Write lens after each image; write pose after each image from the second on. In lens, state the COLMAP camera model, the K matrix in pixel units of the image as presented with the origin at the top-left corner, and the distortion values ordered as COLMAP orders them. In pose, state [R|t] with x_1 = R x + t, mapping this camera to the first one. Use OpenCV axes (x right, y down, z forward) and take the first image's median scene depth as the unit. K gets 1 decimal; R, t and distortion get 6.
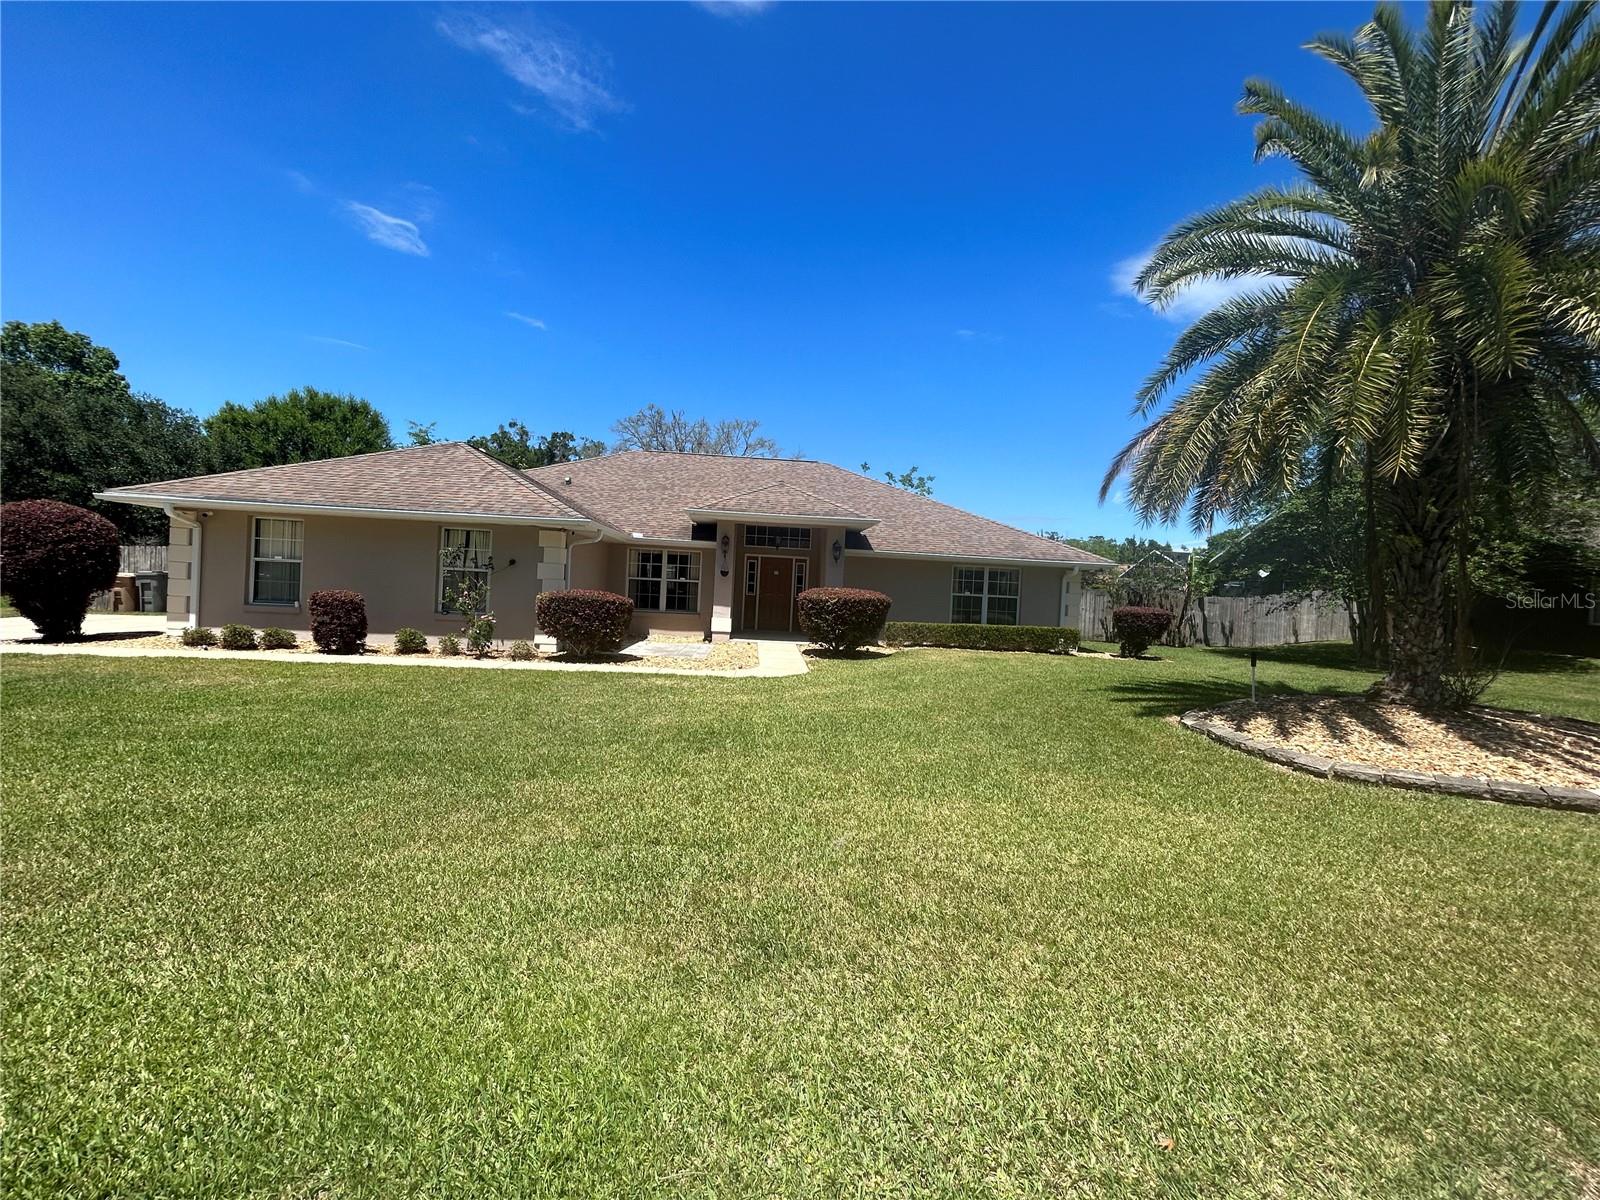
lens RADIAL K [[644.2, 0, 804.1], [0, 644.2, 603.7], [0, 0, 1]] dist [-0.002730, 0.001110]
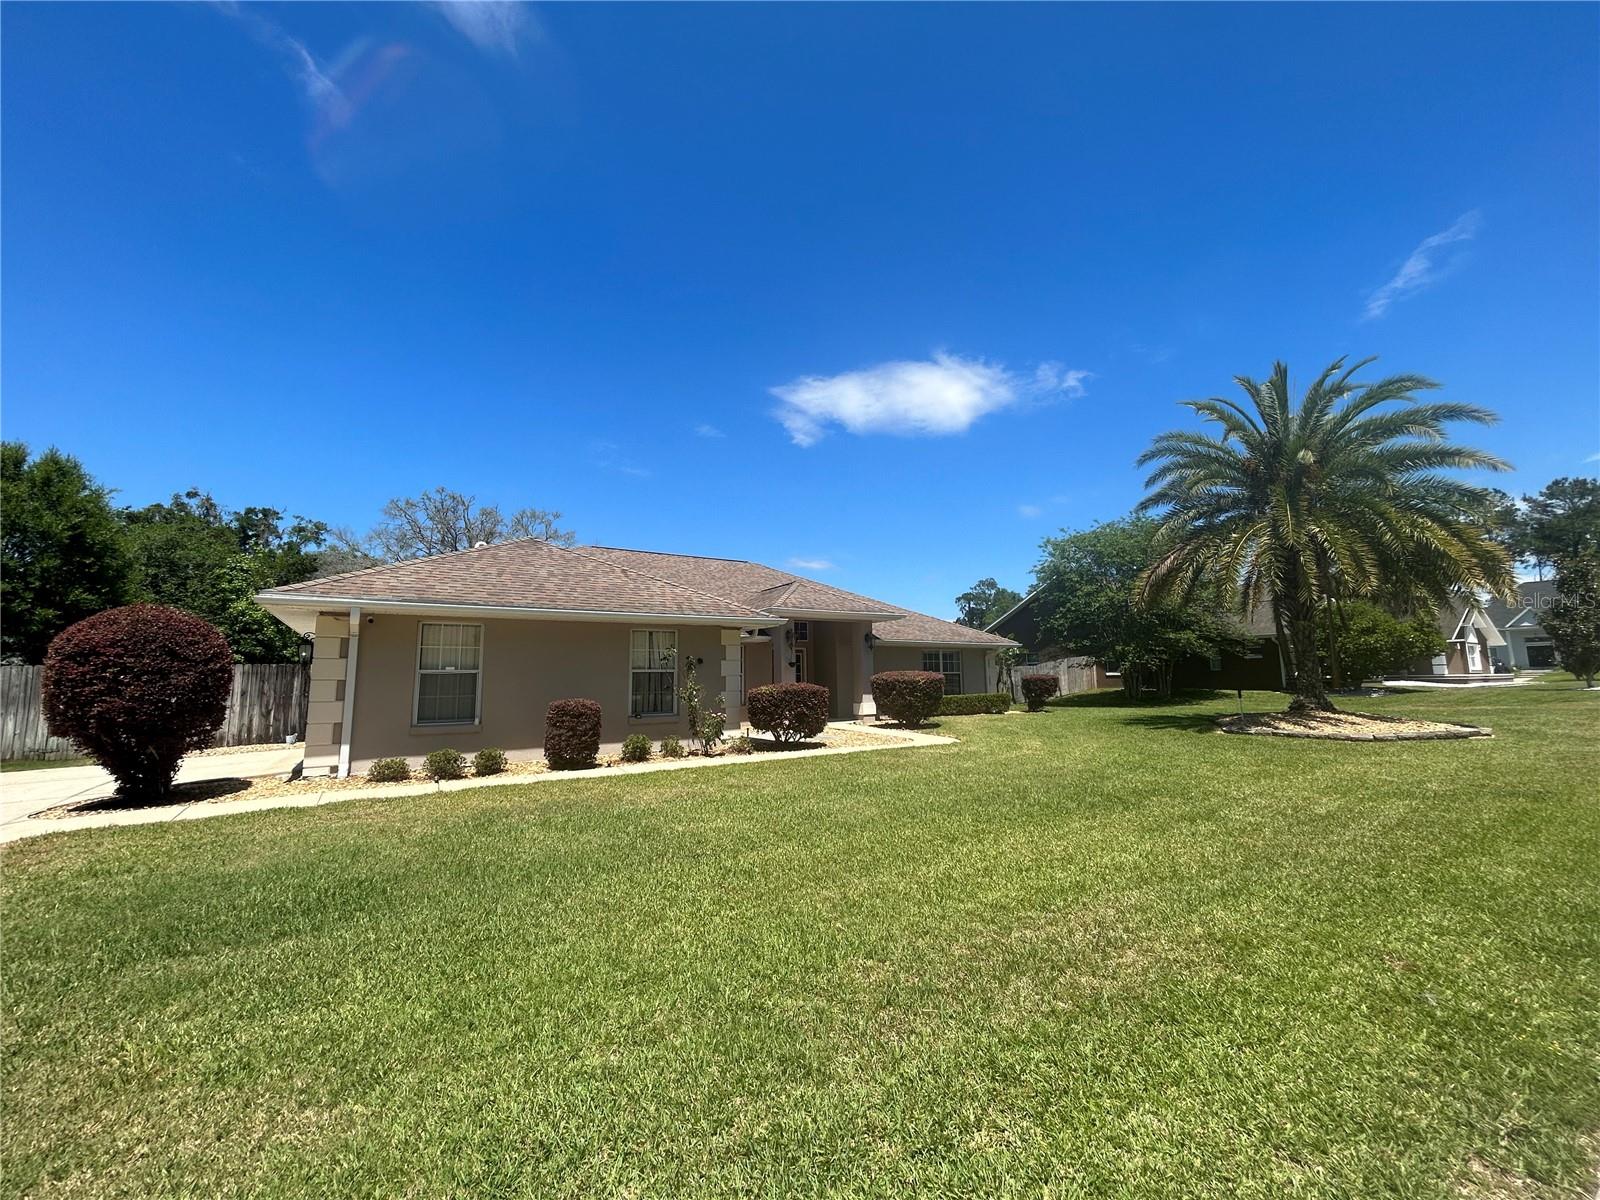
lens RADIAL K [[644.2, 0, 806.5], [0, 644.2, 600.4], [0, 0, 1]] dist [-0.002730, 0.001110]
pose [[0.876265, -0.002195, 0.481824, -0.797186], [0.071896, 0.989390, -0.126246, -0.018182], [-0.476435, 0.145267, 0.867126, 0.018408]]
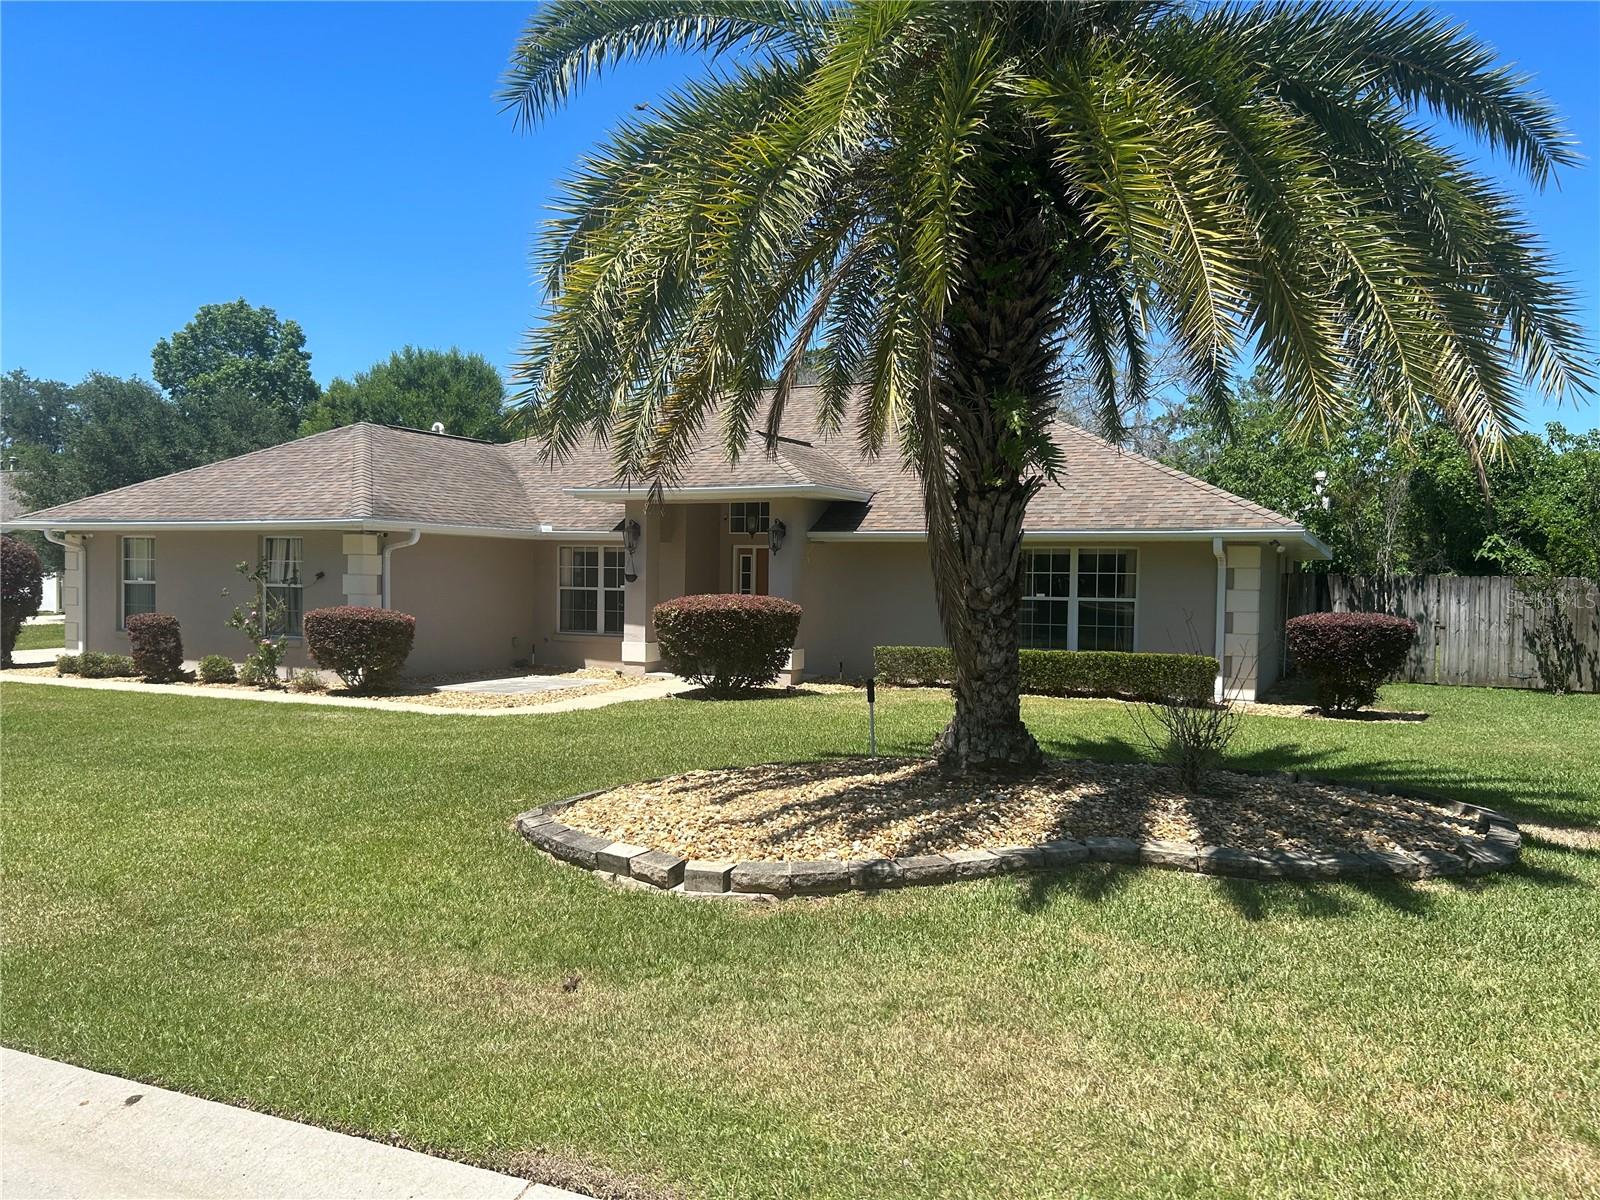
lens RADIAL K [[1209.6, 0, 805.3], [0, 1209.6, 605.3], [0, 0, 1]] dist [0.054763, -0.034797]
pose [[0.866680, -0.023360, -0.498318, 0.864645], [0.015224, 0.999676, -0.020384, 0.015819], [0.498633, 0.010080, 0.866755, -0.044489]]
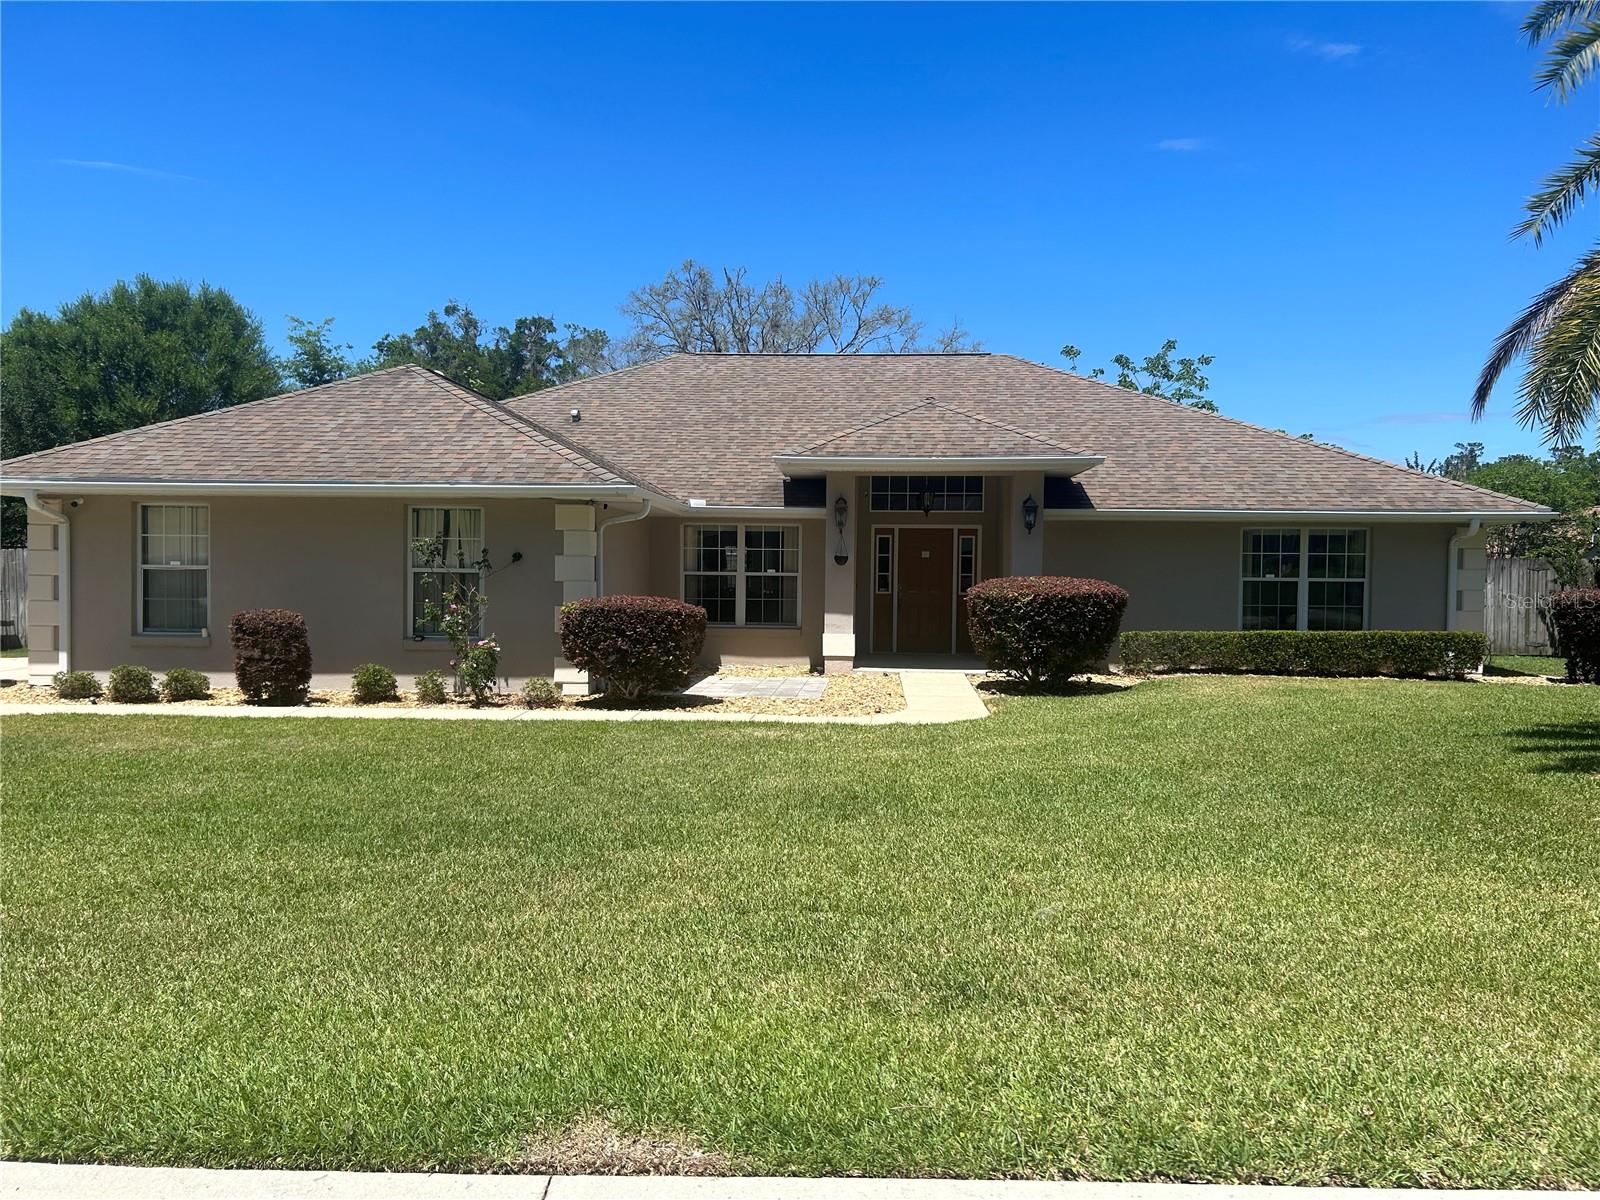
lens RADIAL K [[1209.6, 0, 803.5], [0, 1209.6, 612.4], [0, 0, 1]] dist [0.054763, -0.034797]
pose [[0.990004, -0.033857, -0.136915, -0.006680], [0.034461, 0.999404, 0.002039, -0.001209], [0.136764, -0.006737, 0.990581, -0.157807]]
